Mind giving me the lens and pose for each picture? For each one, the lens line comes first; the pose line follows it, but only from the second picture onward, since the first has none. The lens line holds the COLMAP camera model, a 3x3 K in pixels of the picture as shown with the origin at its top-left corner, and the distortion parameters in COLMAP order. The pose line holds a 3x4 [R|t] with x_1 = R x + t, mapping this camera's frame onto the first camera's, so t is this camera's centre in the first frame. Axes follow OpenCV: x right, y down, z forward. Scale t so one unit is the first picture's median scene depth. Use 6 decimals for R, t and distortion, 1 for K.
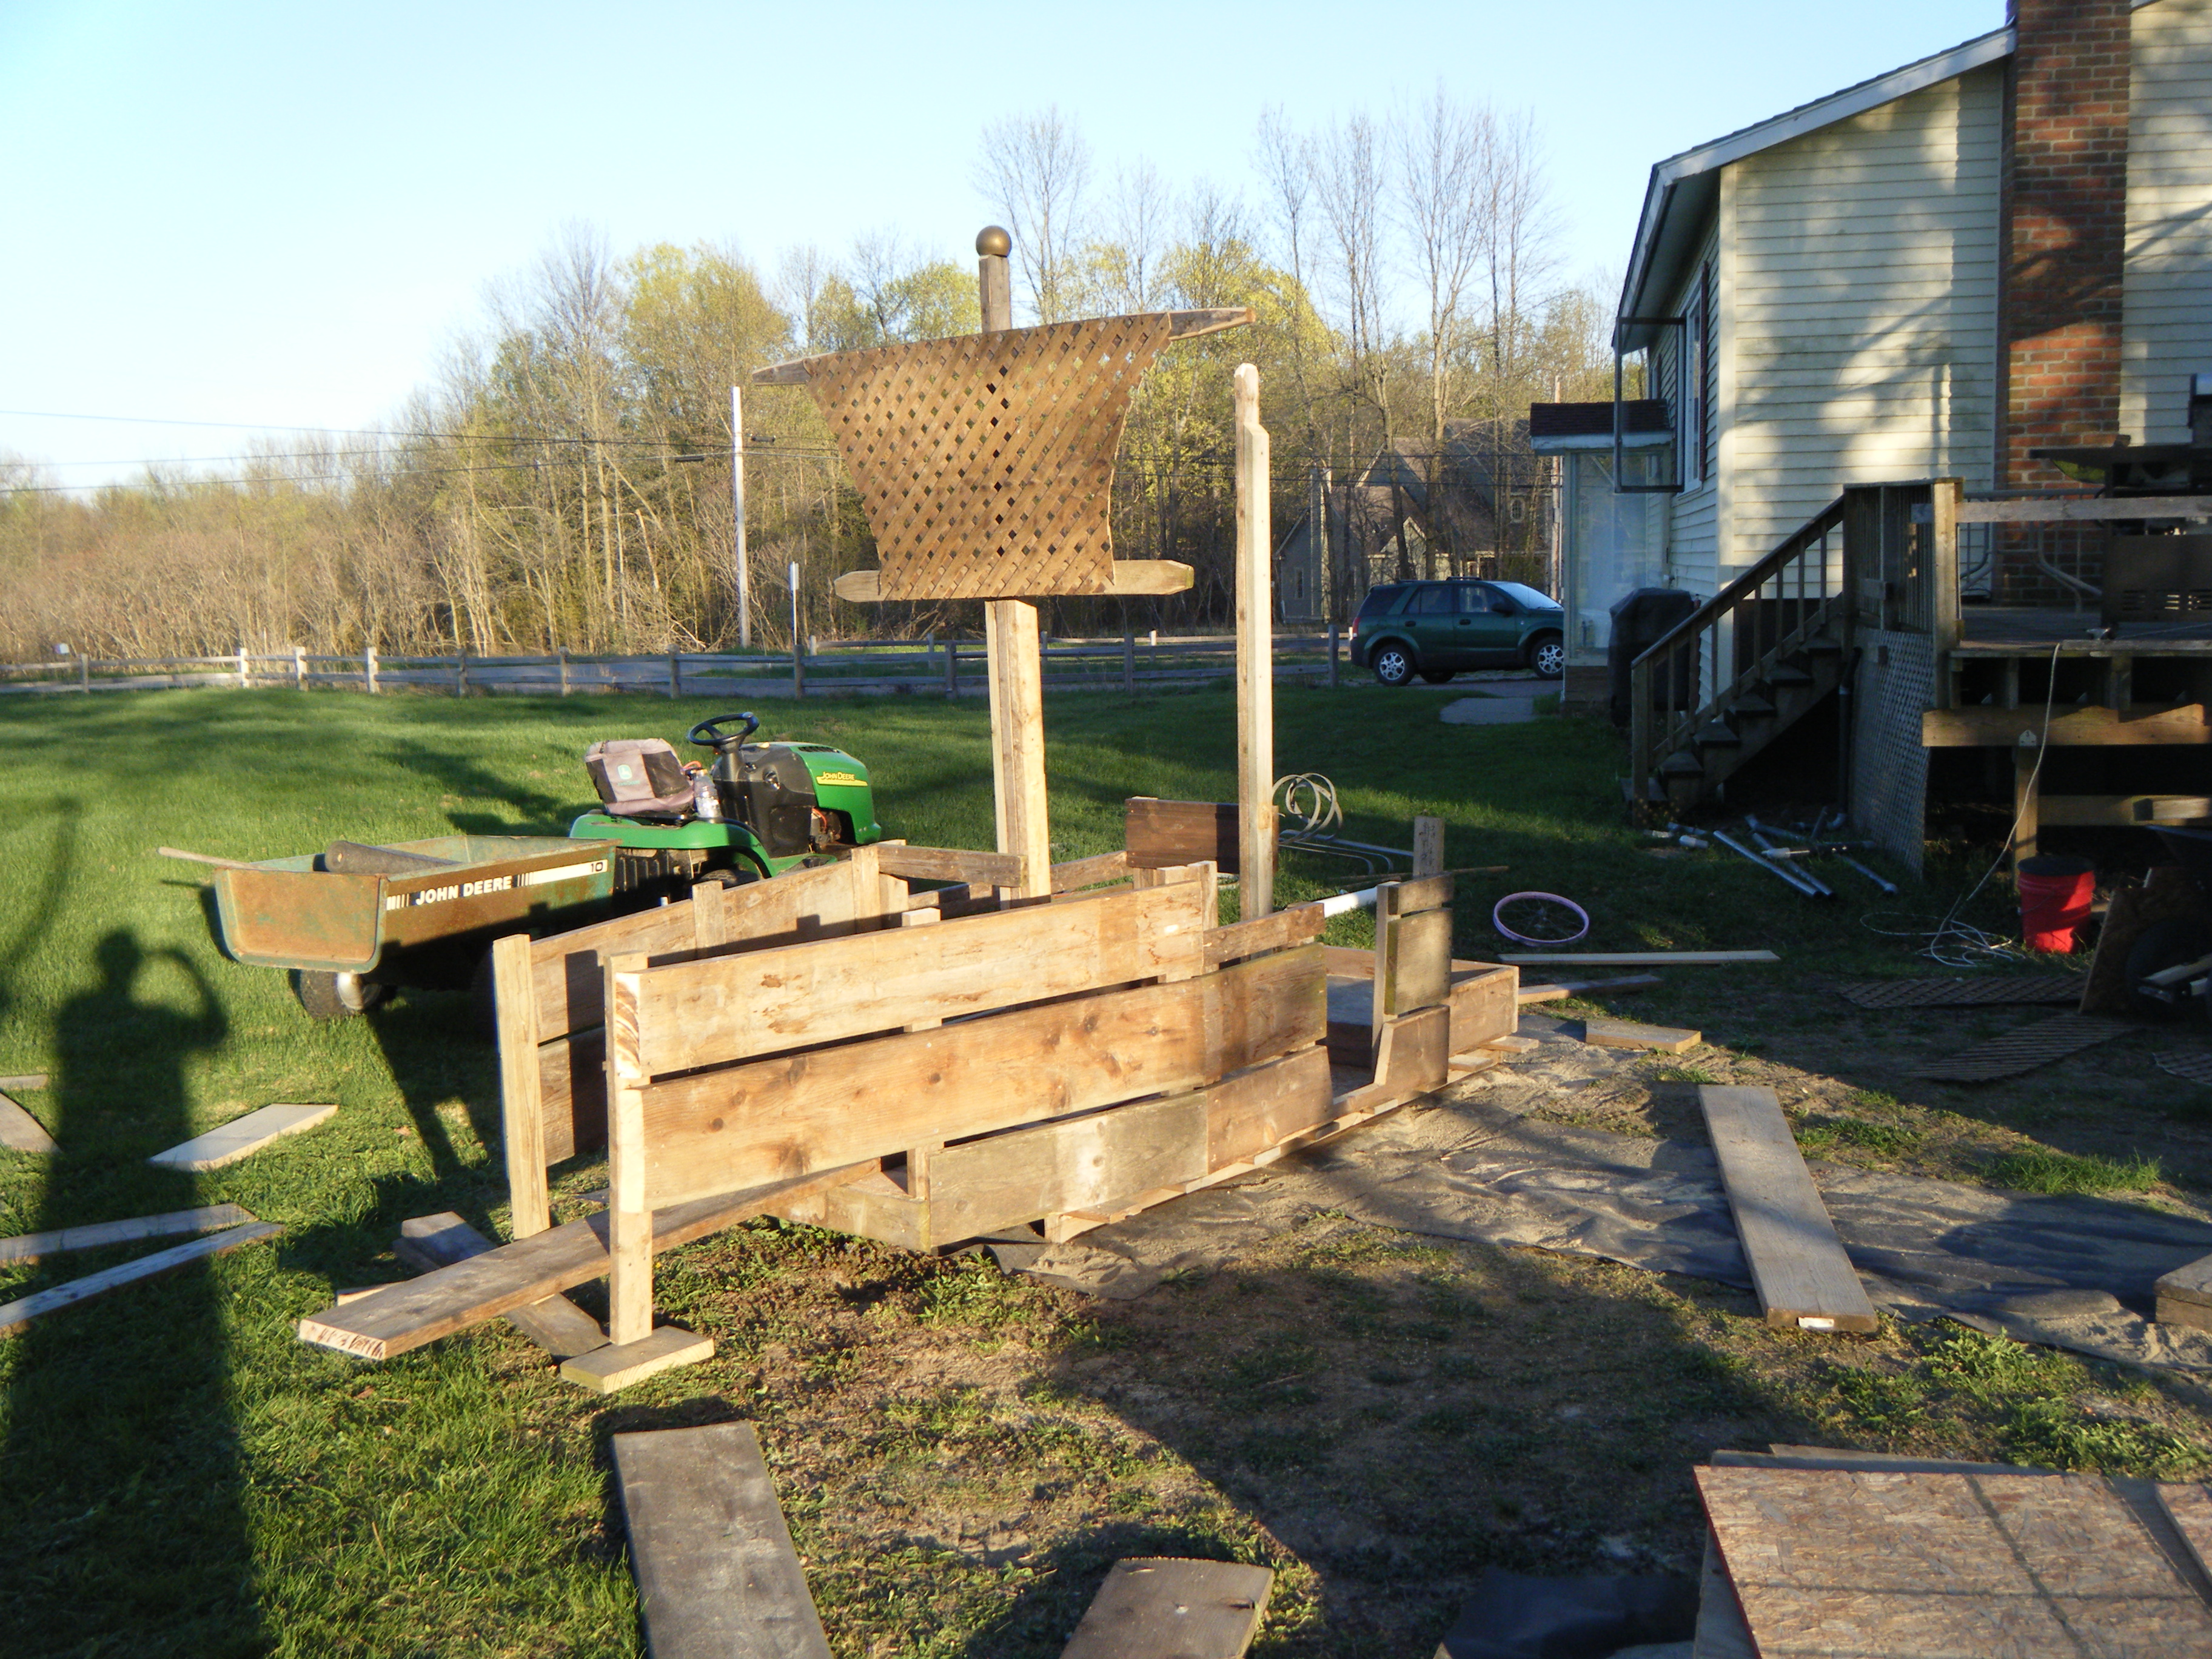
lens RADIAL K [[2290.4, 0, 1106.0], [0, 2290.4, 829.5], [0, 0, 1]] dist [-0.000839, 0.003765]
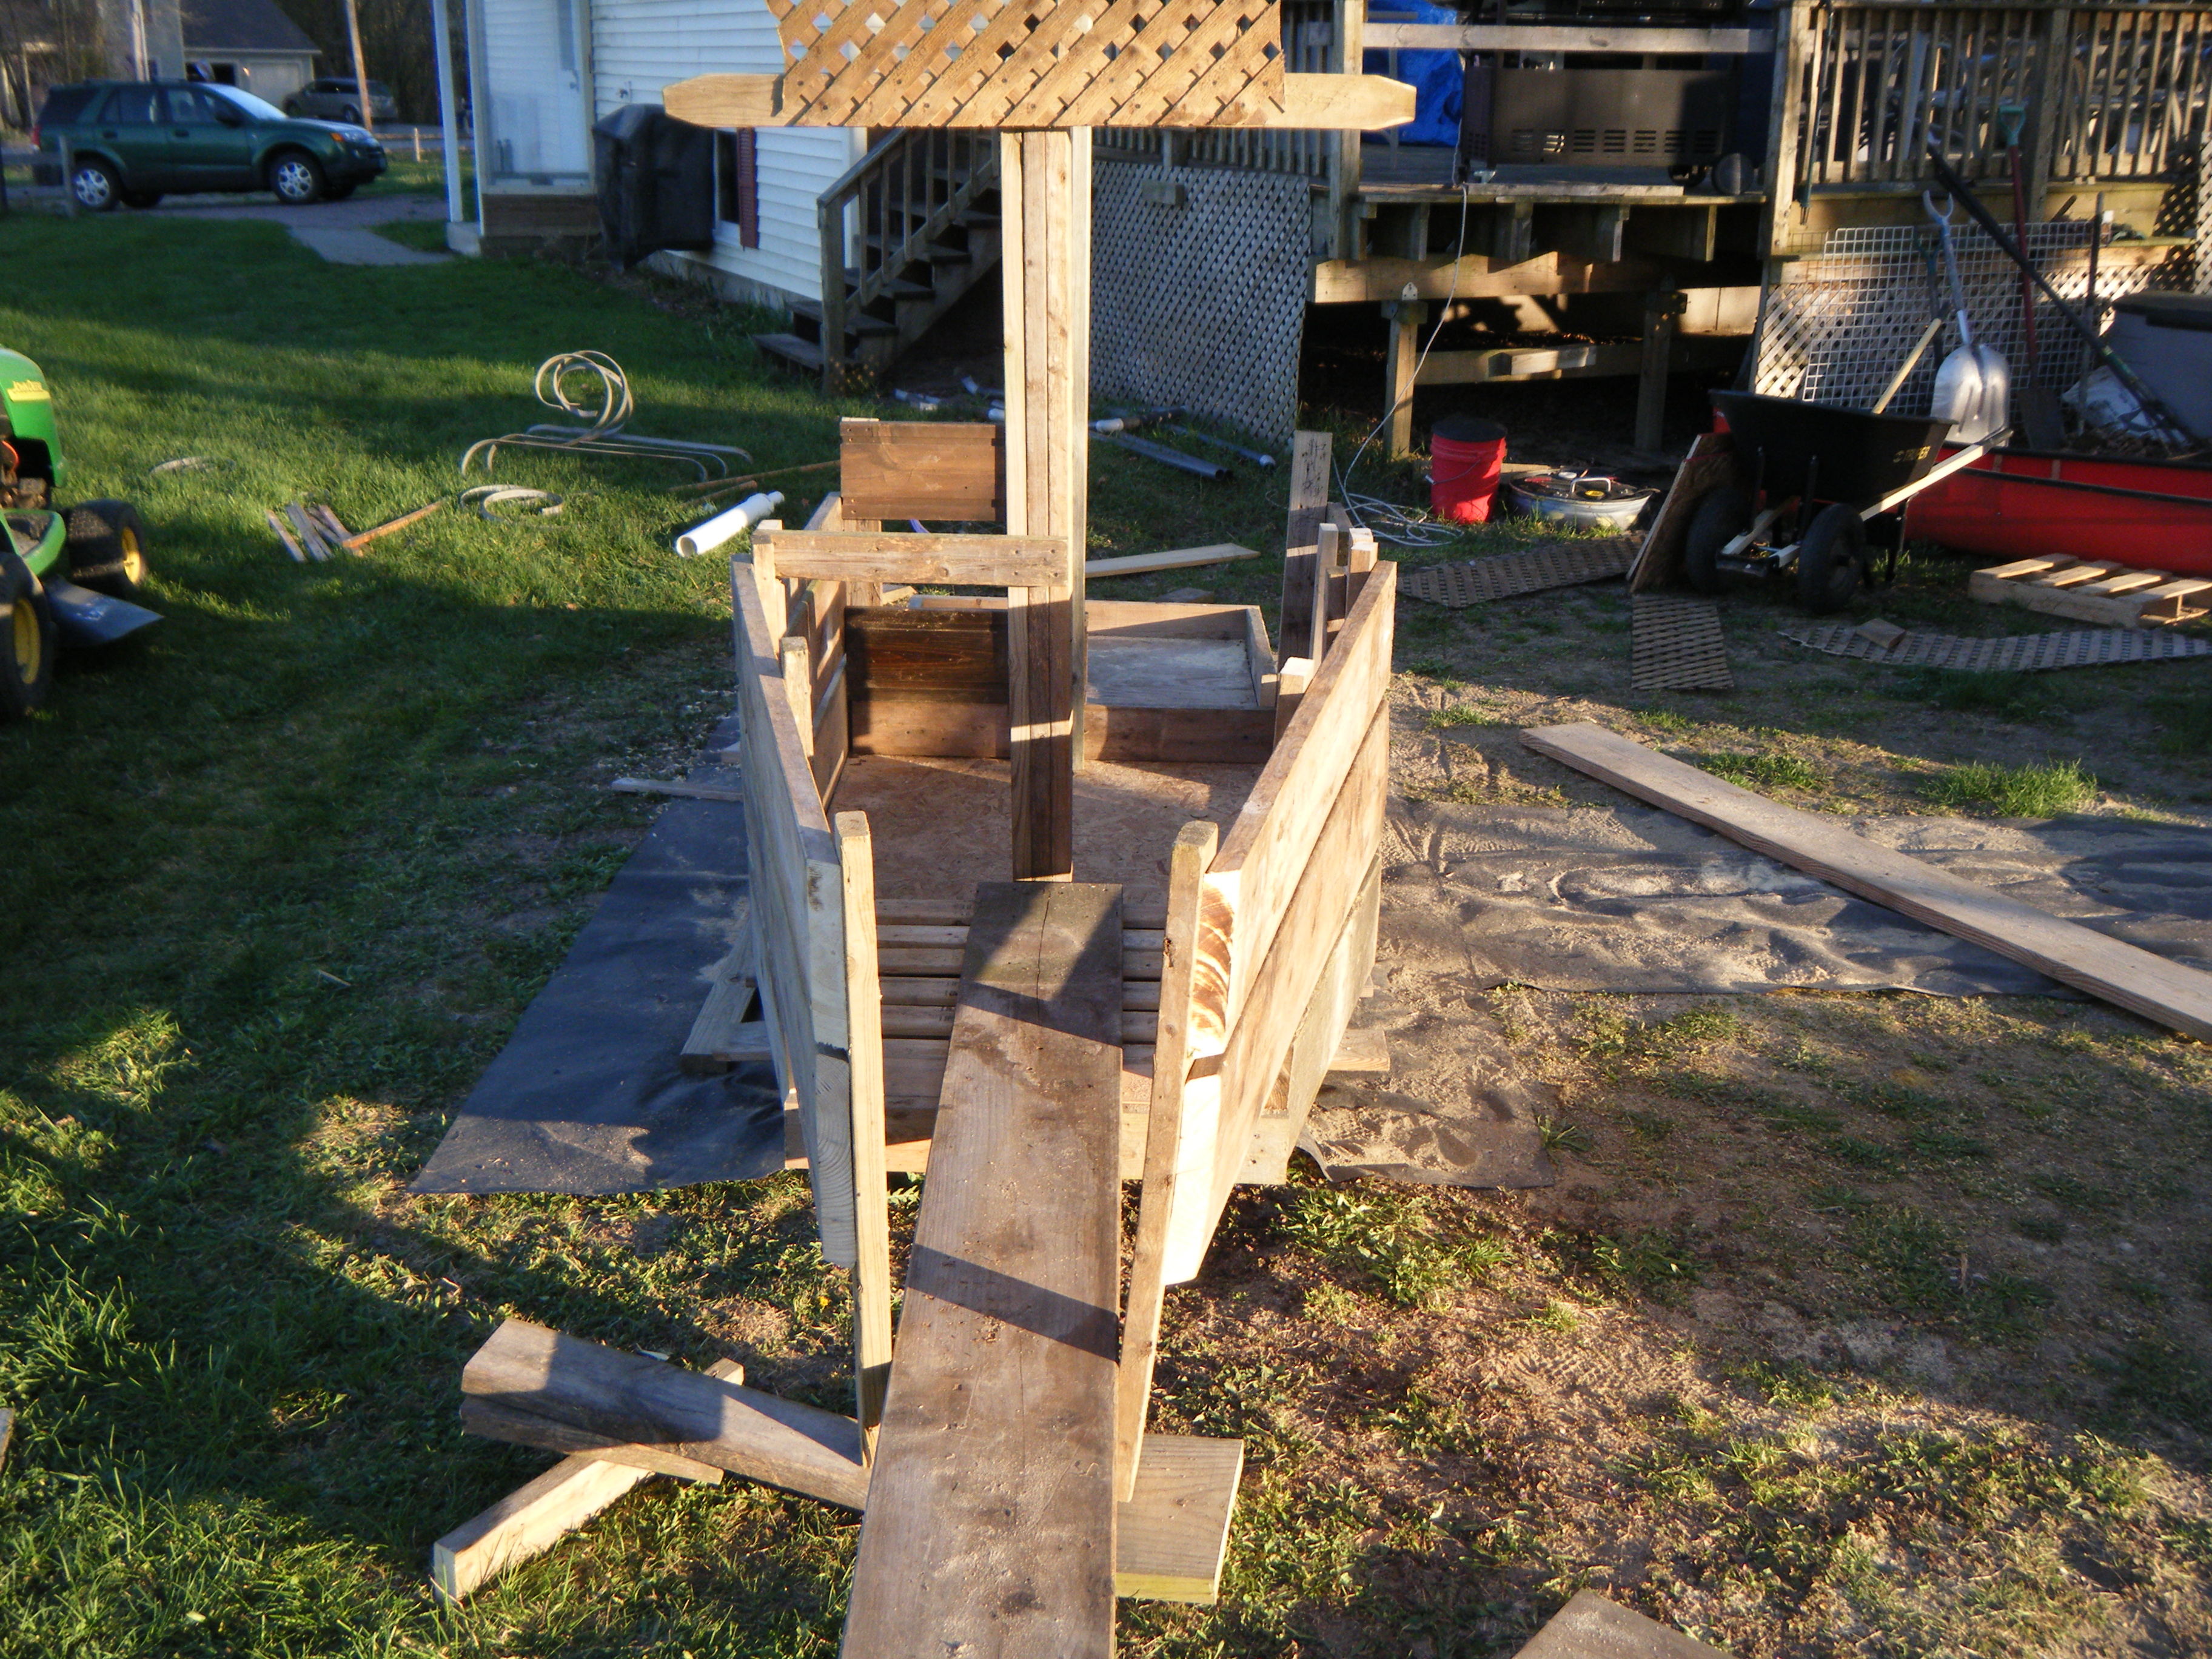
lens RADIAL K [[2290.4, 0, 1106.0], [0, 2290.4, 829.5], [0, 0, 1]] dist [-0.000839, 0.003765]
pose [[0.812155, -0.153141, 0.562985, -0.395082], [0.035613, 0.976150, 0.214154, -0.045814], [-0.582354, -0.153877, 0.798239, 0.444417]]
